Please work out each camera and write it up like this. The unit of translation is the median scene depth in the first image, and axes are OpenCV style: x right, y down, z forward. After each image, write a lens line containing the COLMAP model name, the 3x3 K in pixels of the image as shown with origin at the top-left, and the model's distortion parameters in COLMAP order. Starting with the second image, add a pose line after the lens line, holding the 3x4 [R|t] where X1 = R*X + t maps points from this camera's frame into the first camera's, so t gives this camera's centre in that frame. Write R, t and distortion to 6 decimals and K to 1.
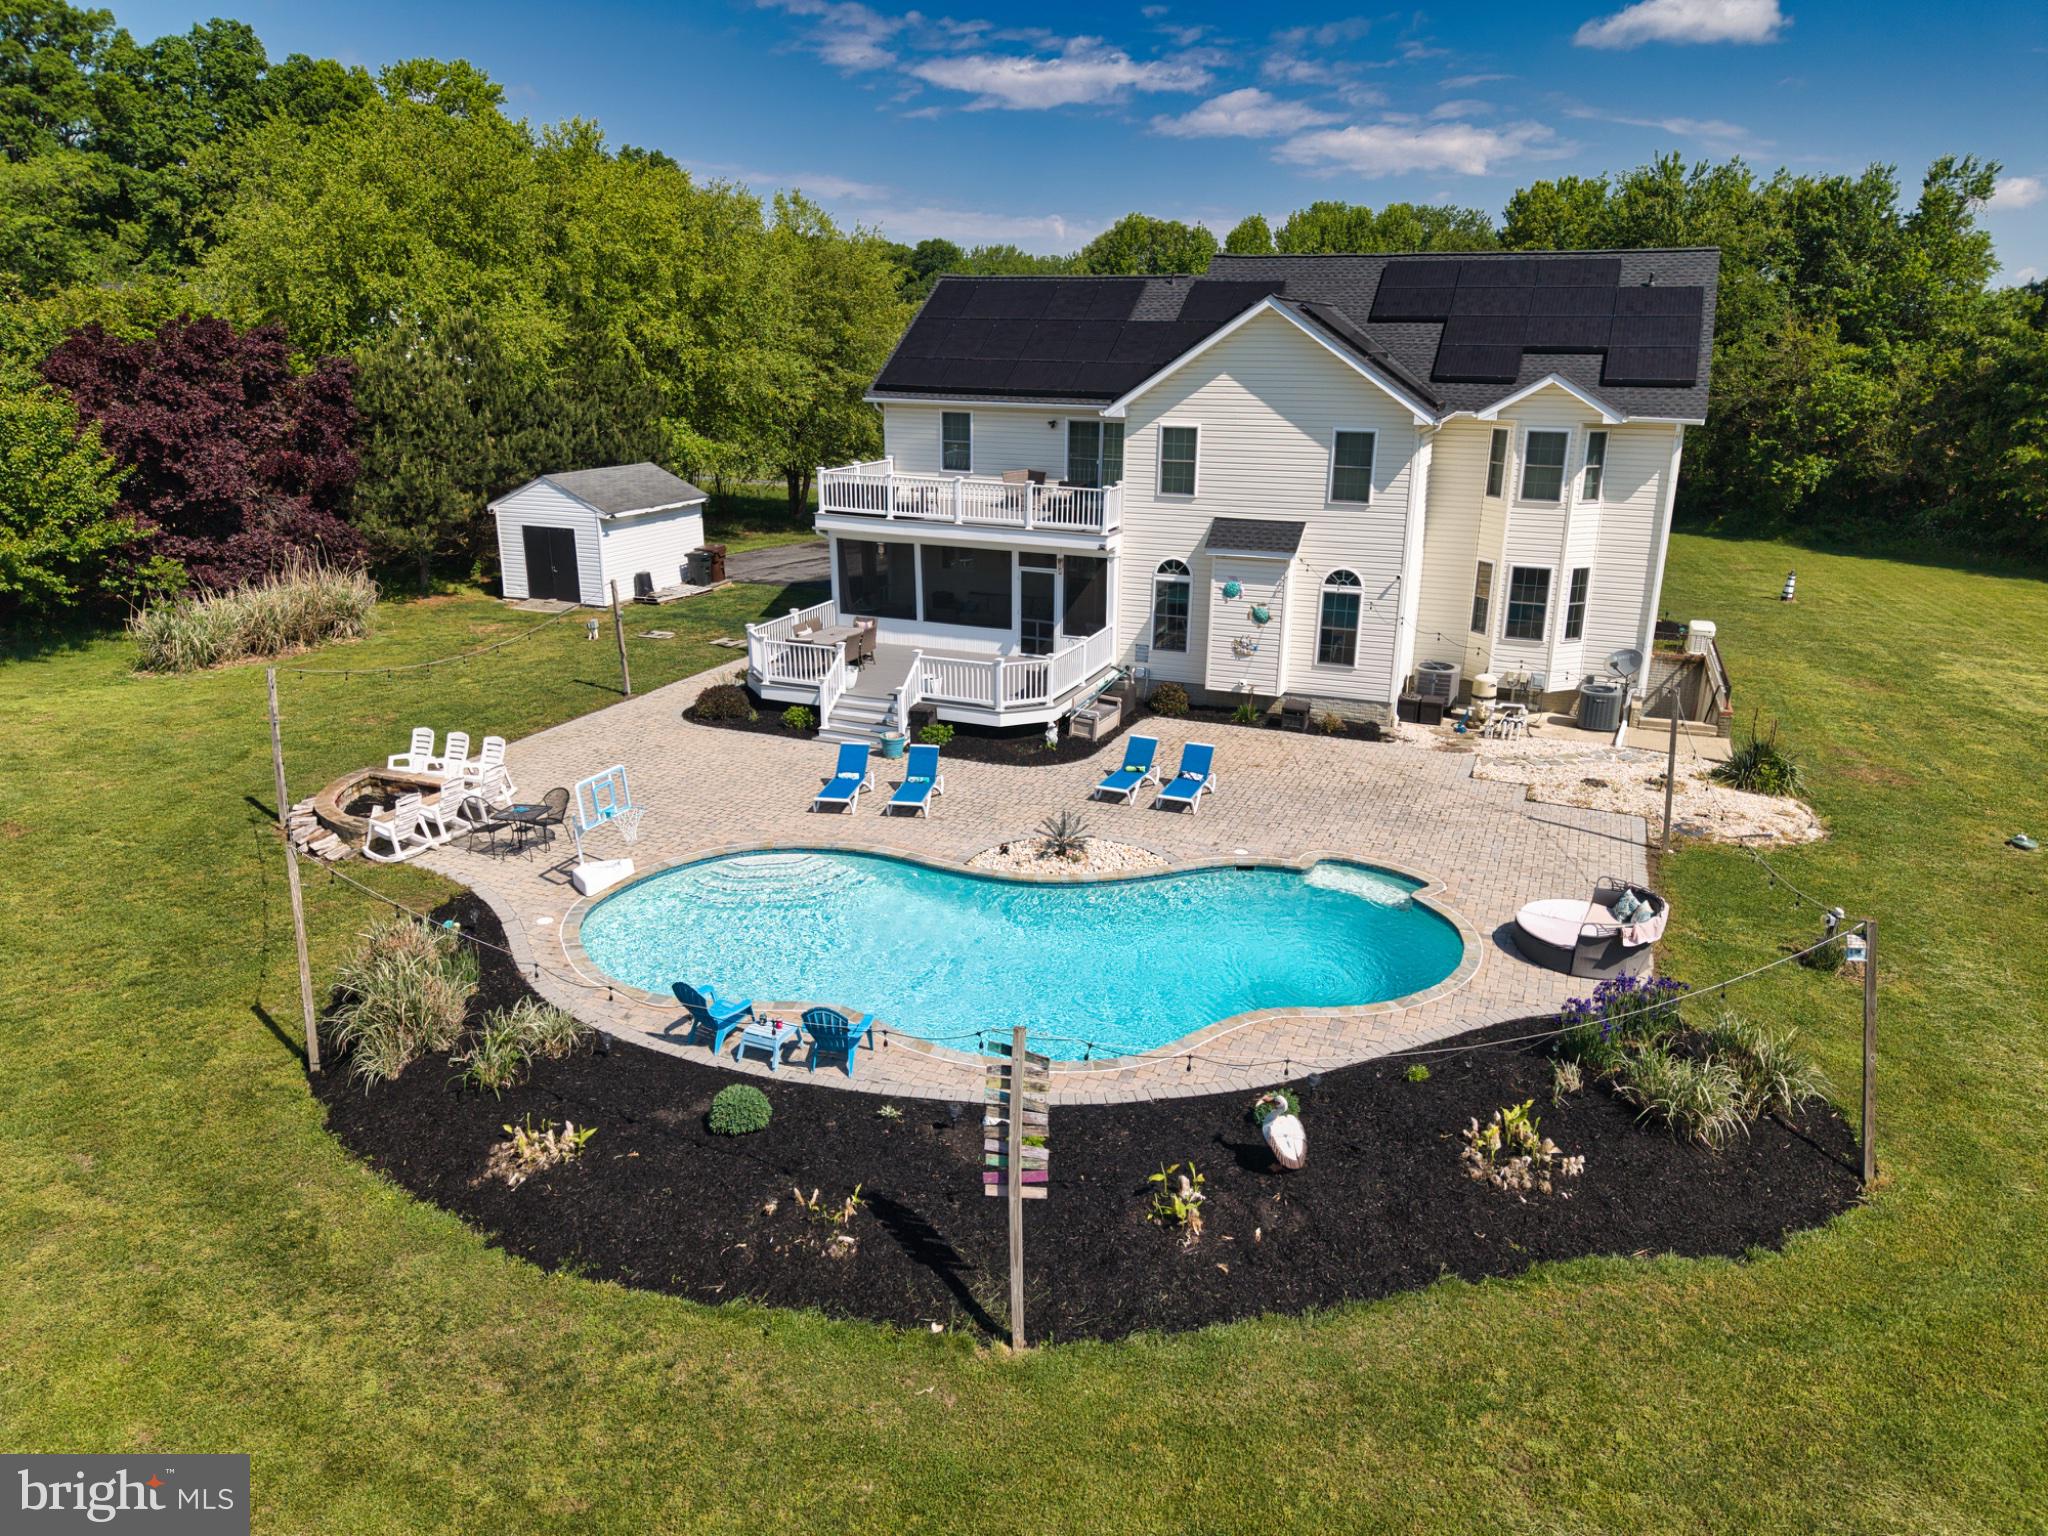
lens RADIAL K [[1370.8, 0, 1024.0], [0, 1370.8, 768.0], [0, 0, 1]] dist [0.025784, -0.025686]
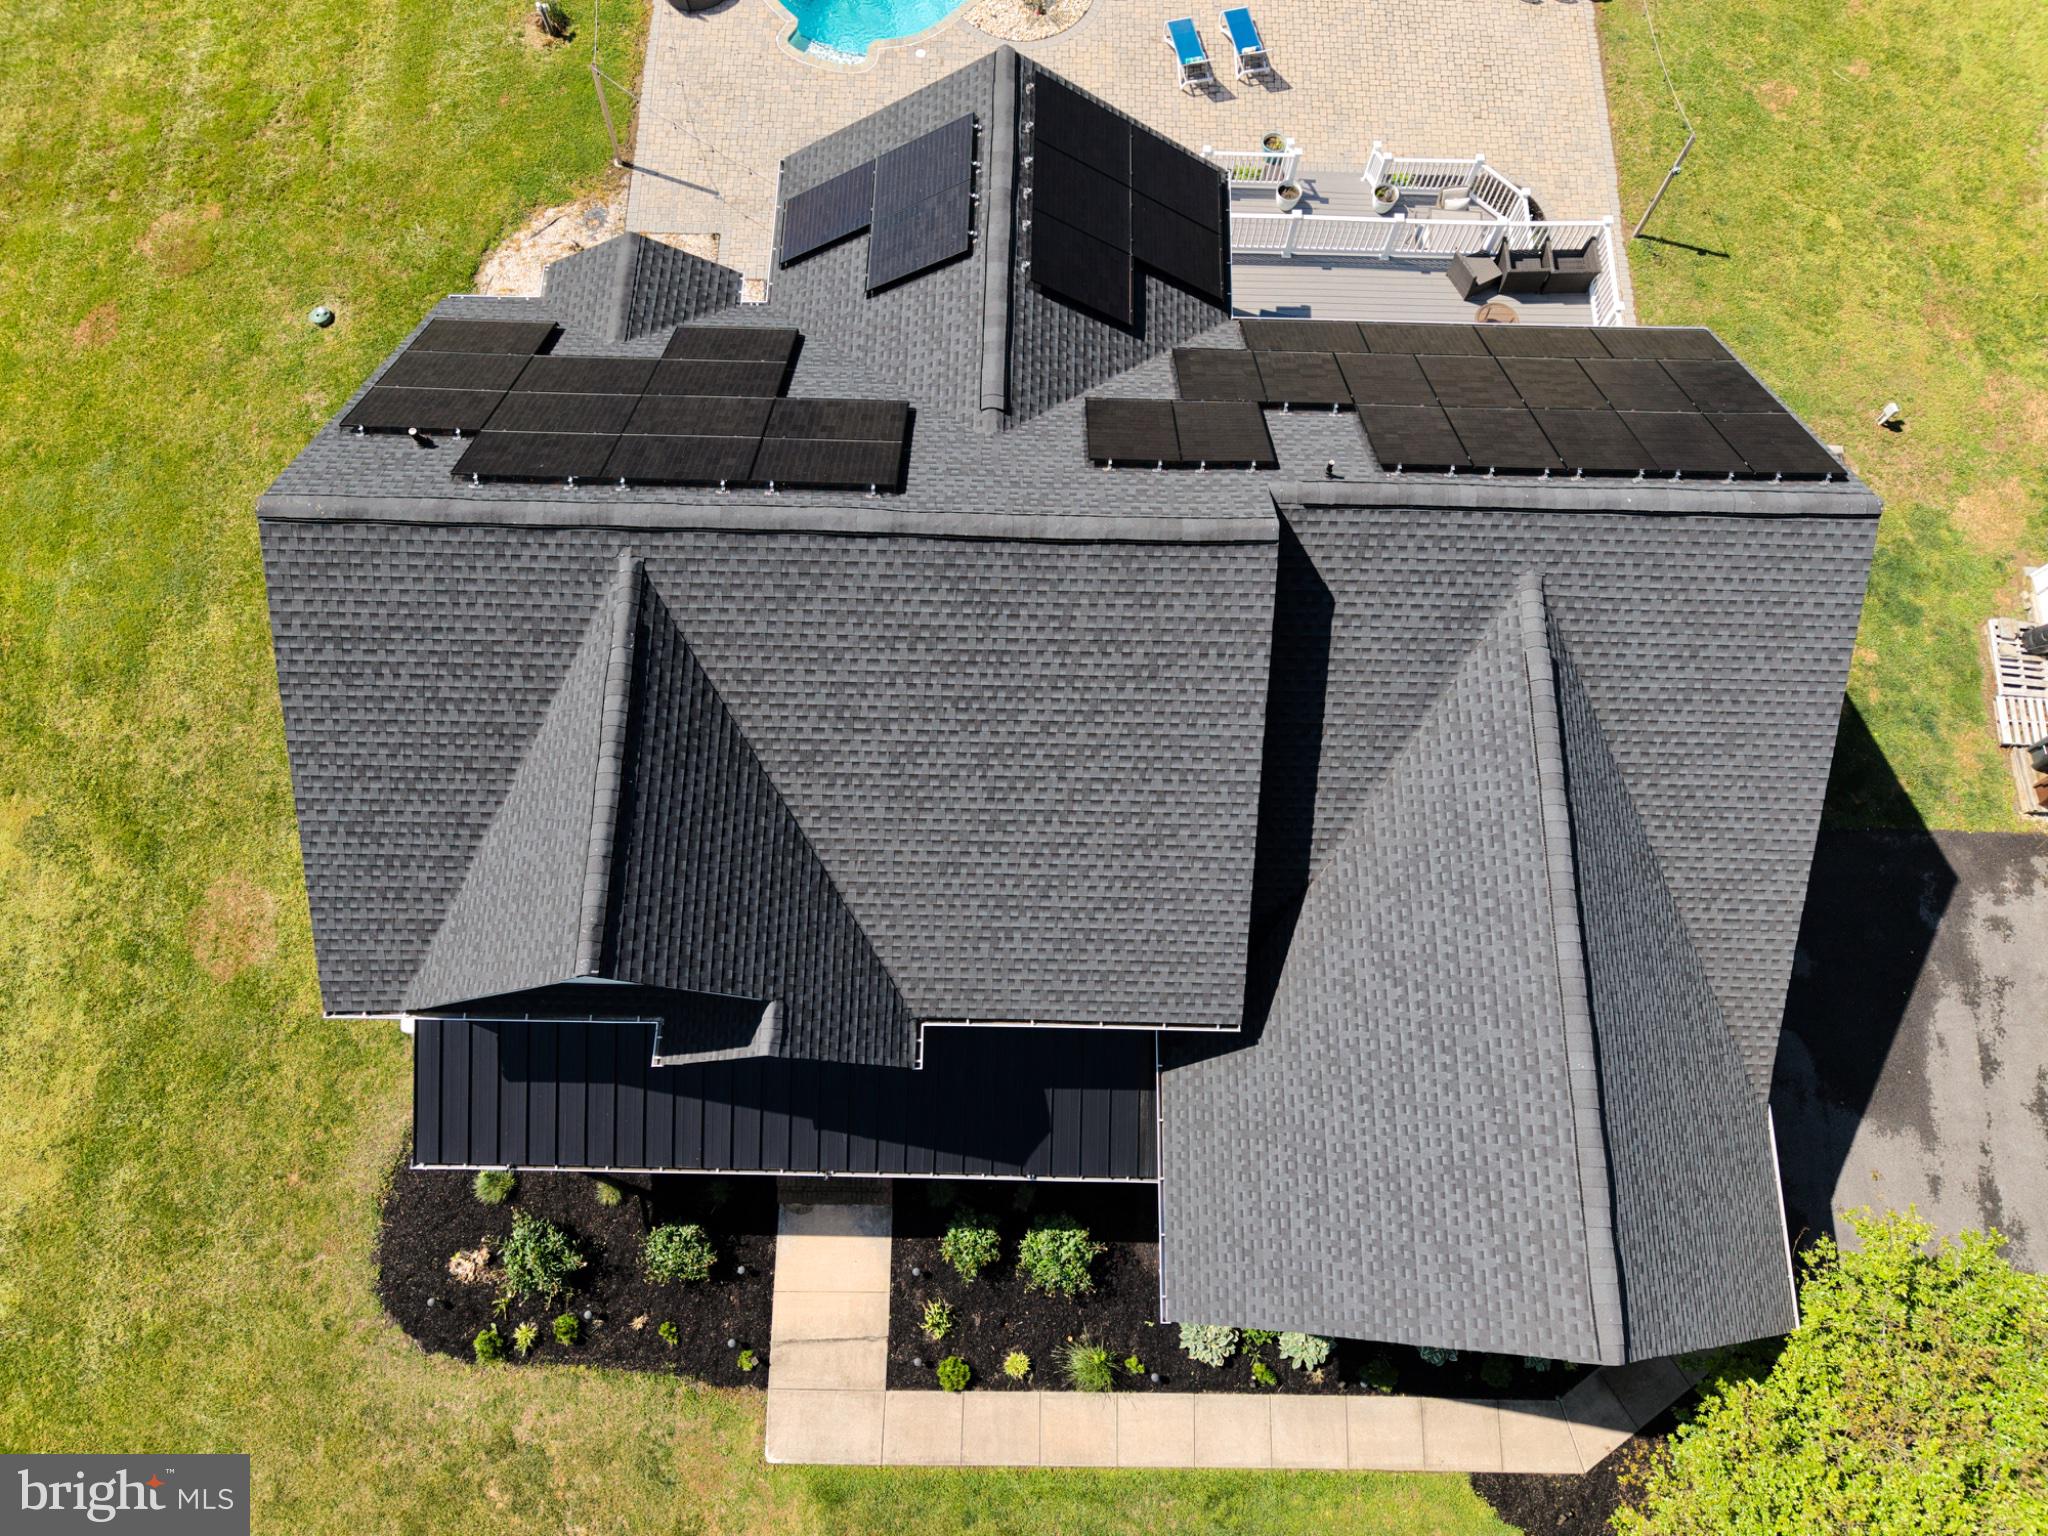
lens RADIAL K [[1398.7, 0, 1030.2], [0, 1398.7, 763.5], [0, 0, 1]] dist [0.029474, -0.029999]
pose [[-0.930352, 0.338802, -0.140212, 0.384022], [-0.138182, 0.030237, 0.989945, -1.027670], [0.339634, 0.940372, 0.018686, 1.303424]]
